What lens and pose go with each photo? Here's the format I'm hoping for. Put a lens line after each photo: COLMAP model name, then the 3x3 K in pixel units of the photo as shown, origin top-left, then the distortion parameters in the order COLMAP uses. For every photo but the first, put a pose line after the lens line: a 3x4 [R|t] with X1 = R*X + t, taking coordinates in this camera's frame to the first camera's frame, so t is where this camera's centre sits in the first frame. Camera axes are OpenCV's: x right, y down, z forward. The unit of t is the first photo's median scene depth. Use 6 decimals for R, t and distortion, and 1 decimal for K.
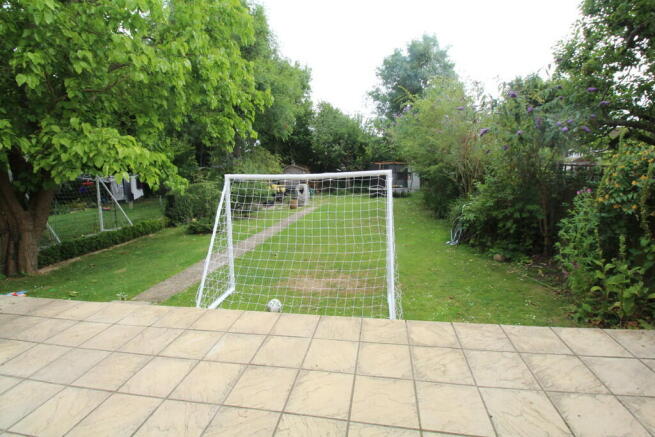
lens RADIAL K [[308.2, 0, 330.9], [0, 308.2, 217.8], [0, 0, 1]] dist [-0.015198, -0.005552]
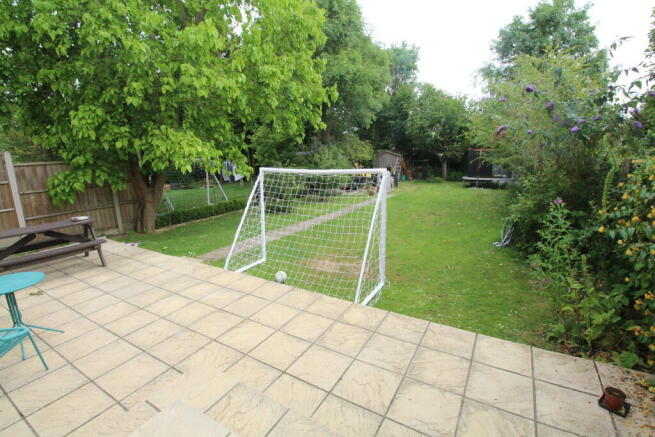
lens RADIAL K [[308.2, 0, 325.1], [0, 308.2, 219.0], [0, 0, 1]] dist [-0.015198, -0.005552]
pose [[0.932931, 0.085592, -0.349734, 0.355833], [-0.065368, 0.995455, 0.069251, -0.038504], [0.354072, -0.041745, 0.934286, -0.077873]]
